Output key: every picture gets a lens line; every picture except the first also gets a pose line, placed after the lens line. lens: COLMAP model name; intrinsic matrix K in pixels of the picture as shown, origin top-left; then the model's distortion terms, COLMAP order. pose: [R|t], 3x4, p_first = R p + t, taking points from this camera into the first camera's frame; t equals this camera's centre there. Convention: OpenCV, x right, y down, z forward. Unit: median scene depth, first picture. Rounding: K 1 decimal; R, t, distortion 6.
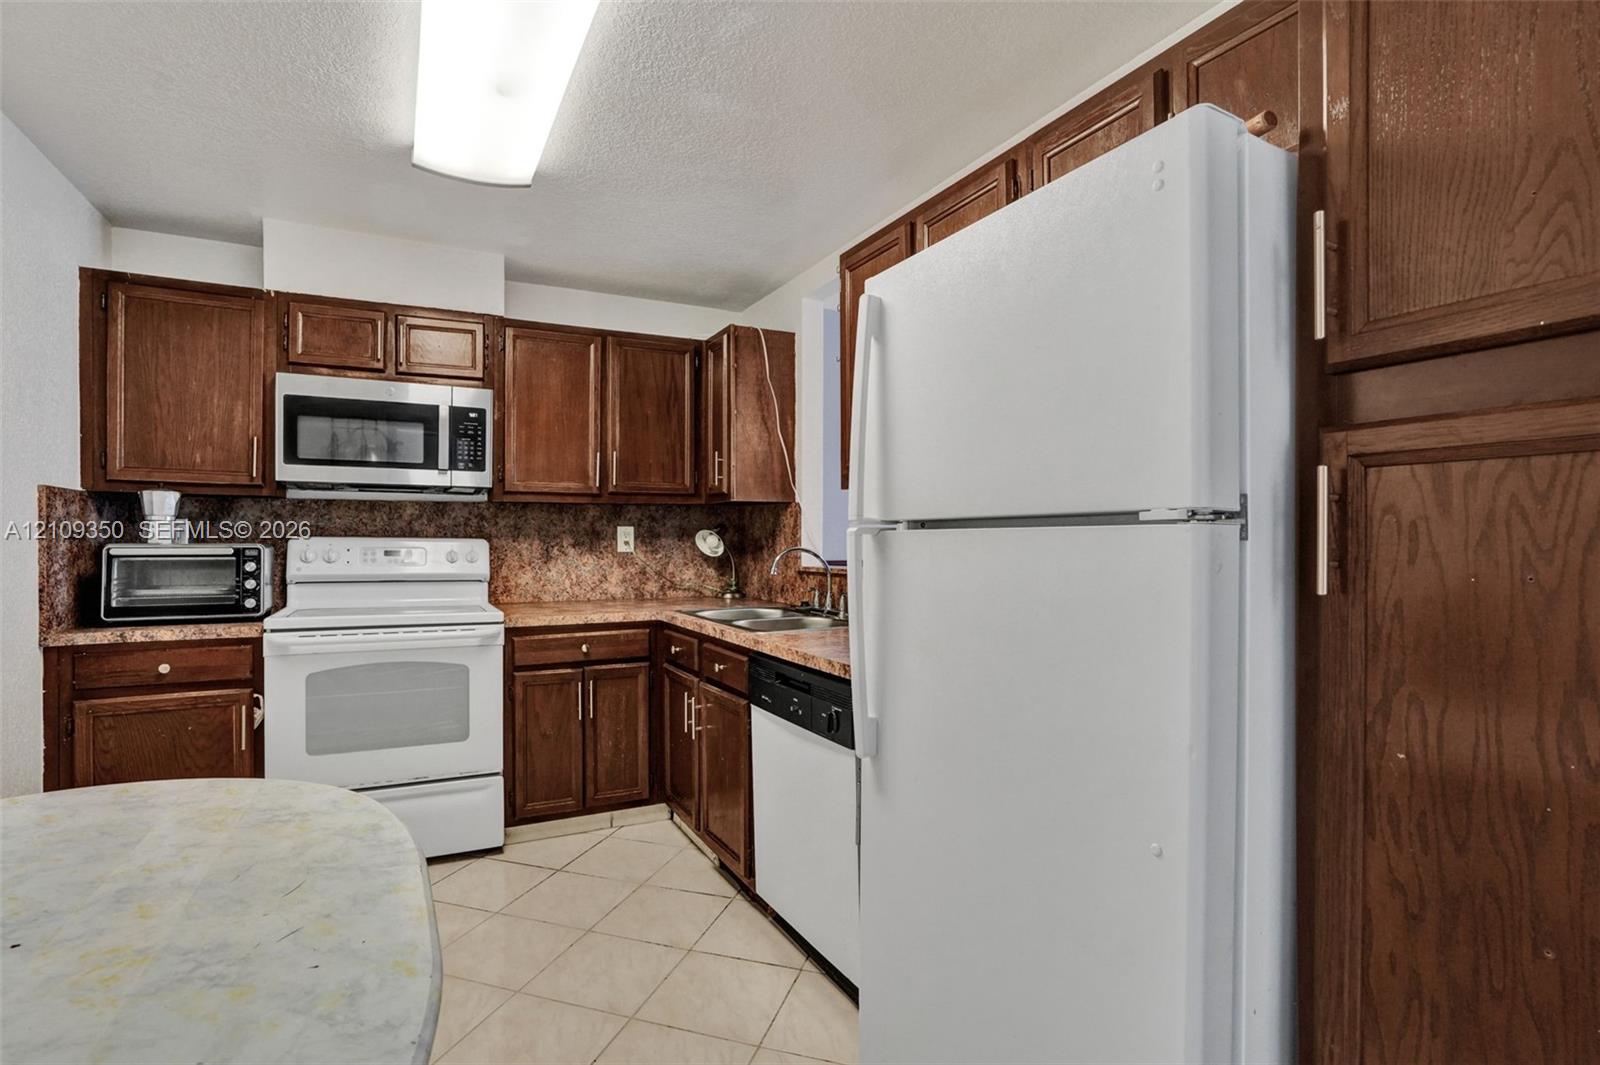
lens RADIAL K [[784.3, 0, 791.6], [0, 784.3, 544.4], [0, 0, 1]] dist [-0.044971, 0.022504]
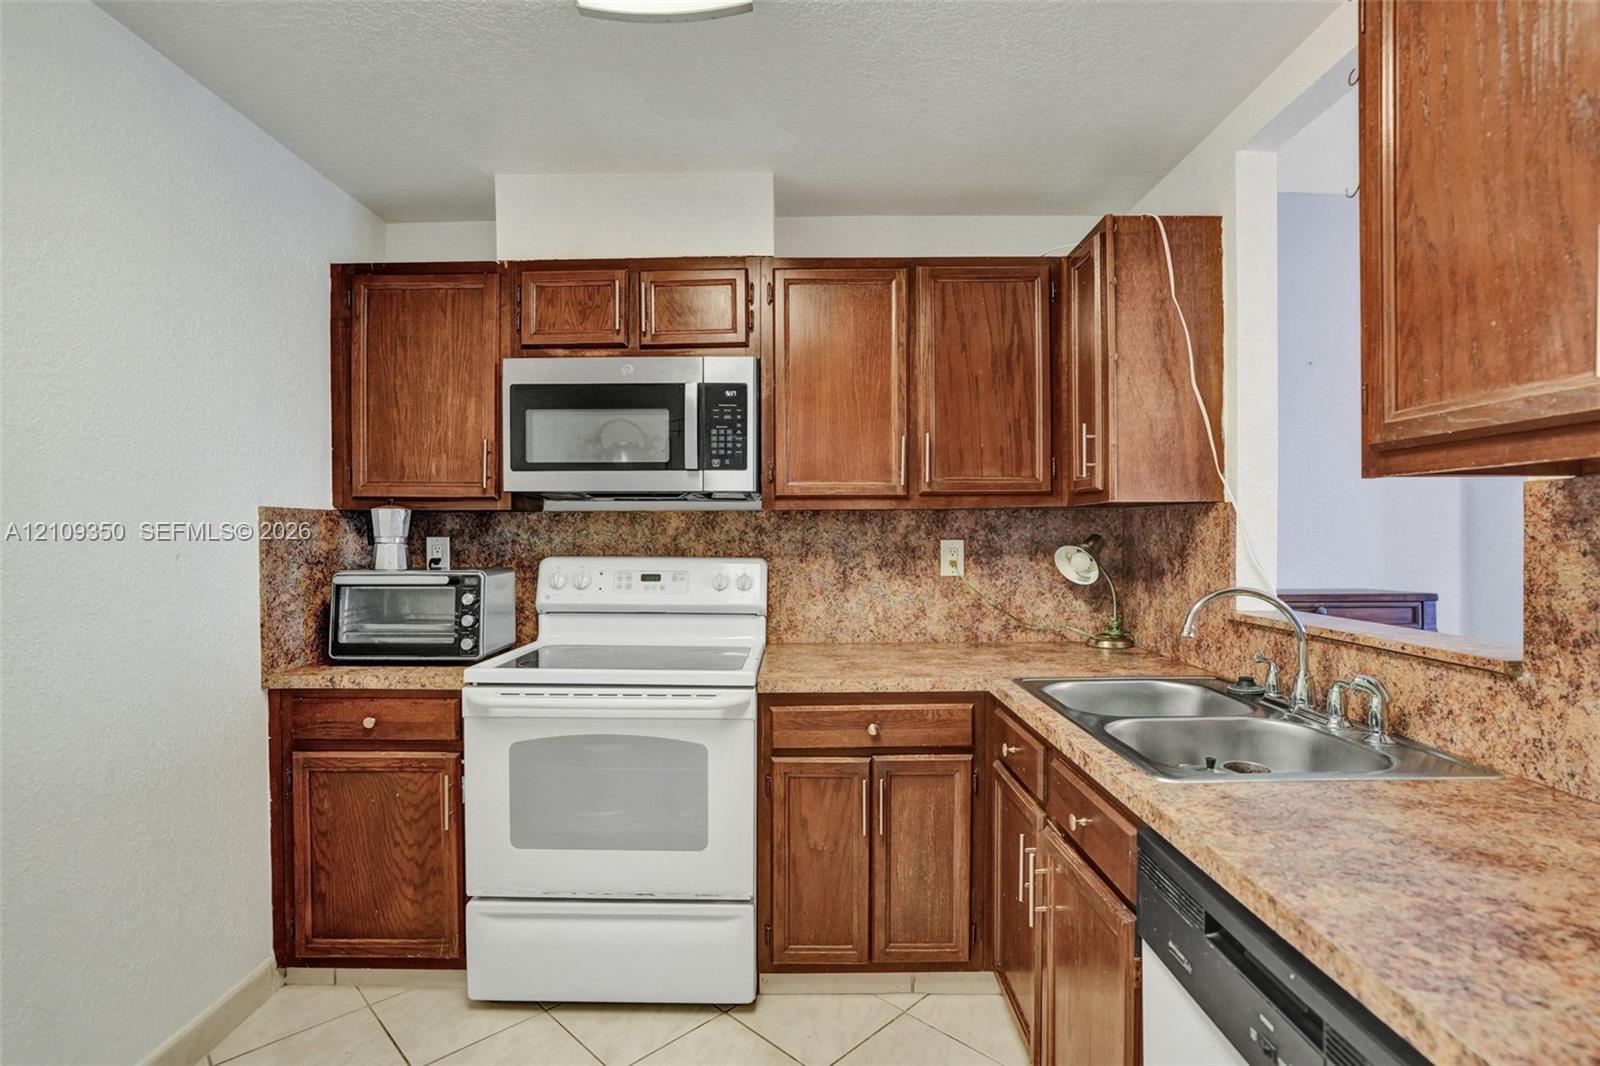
lens RADIAL K [[772.4, 0, 793.9], [0, 772.4, 543.1], [0, 0, 1]] dist [-0.051973, 0.023325]
pose [[0.888013, 0.001526, -0.459817, -0.027778], [0.001361, 0.999981, 0.005947, -0.037146], [0.459817, -0.005907, 0.887994, 0.477759]]
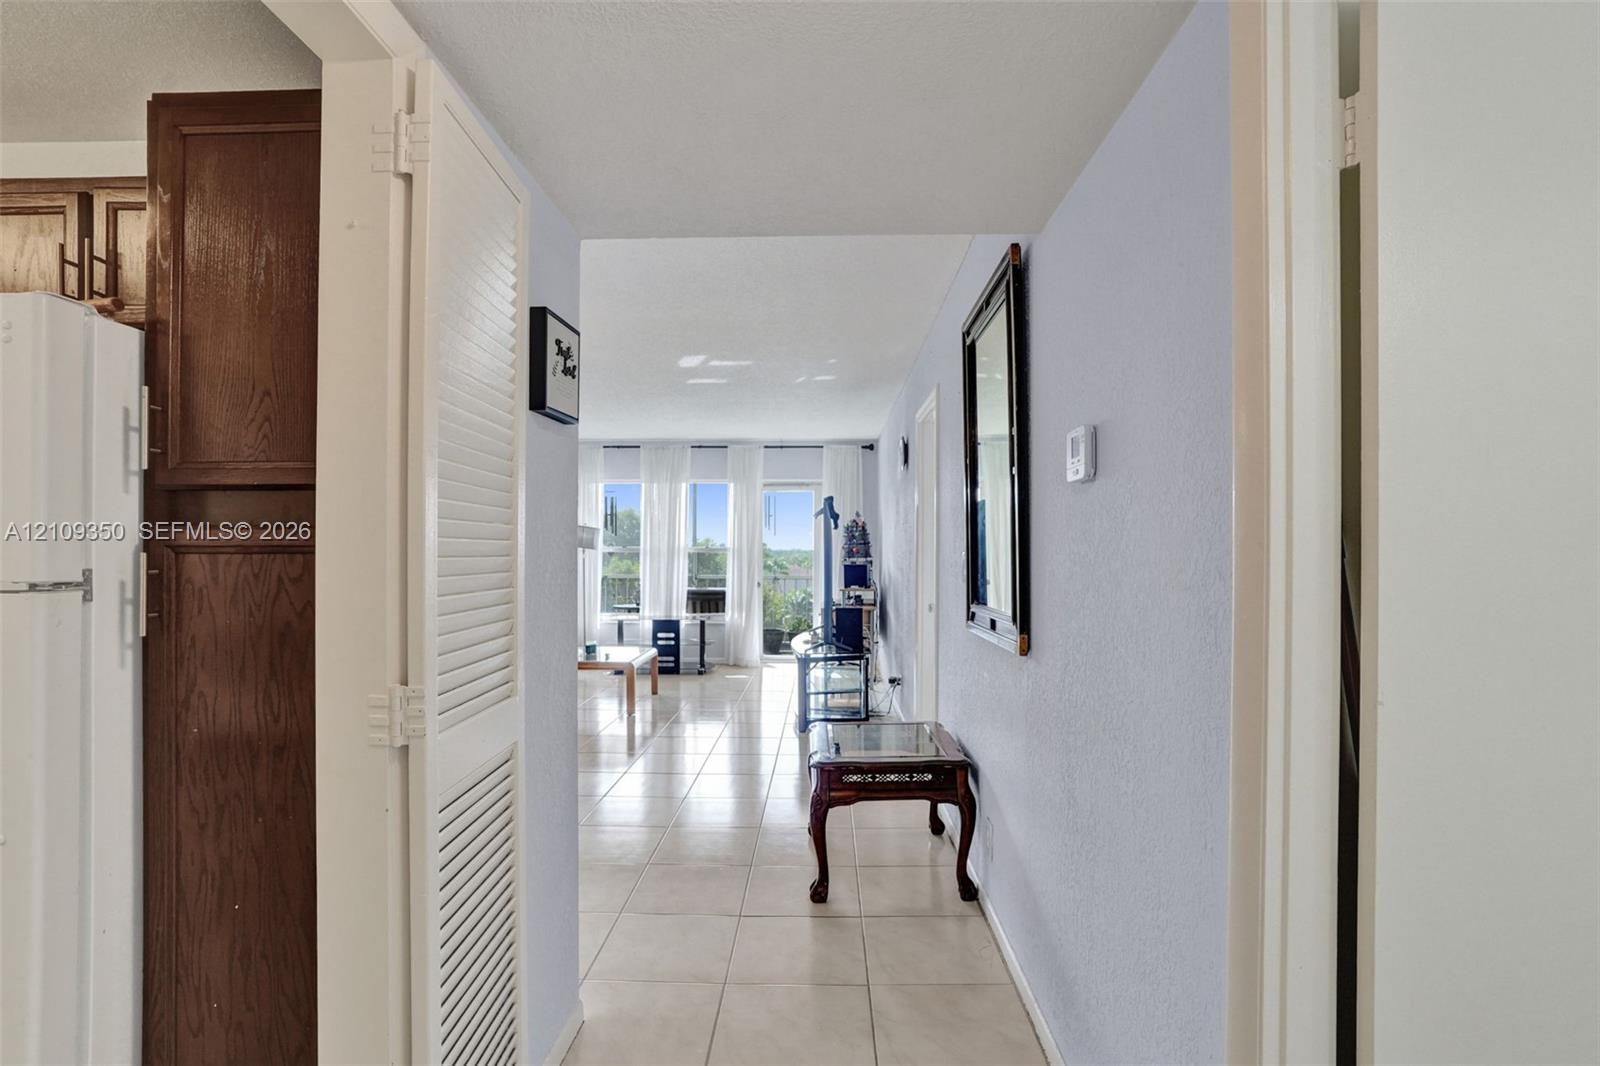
lens RADIAL K [[765.4, 0, 775.5], [0, 765.4, 551.8], [0, 0, 1]] dist [-0.009126, -0.000806]
pose [[0.482527, -0.001480, 0.875880, -0.007718], [0.002826, 0.999996, 0.000133, -0.024796], [-0.875876, 0.002411, 0.482529, -0.208590]]
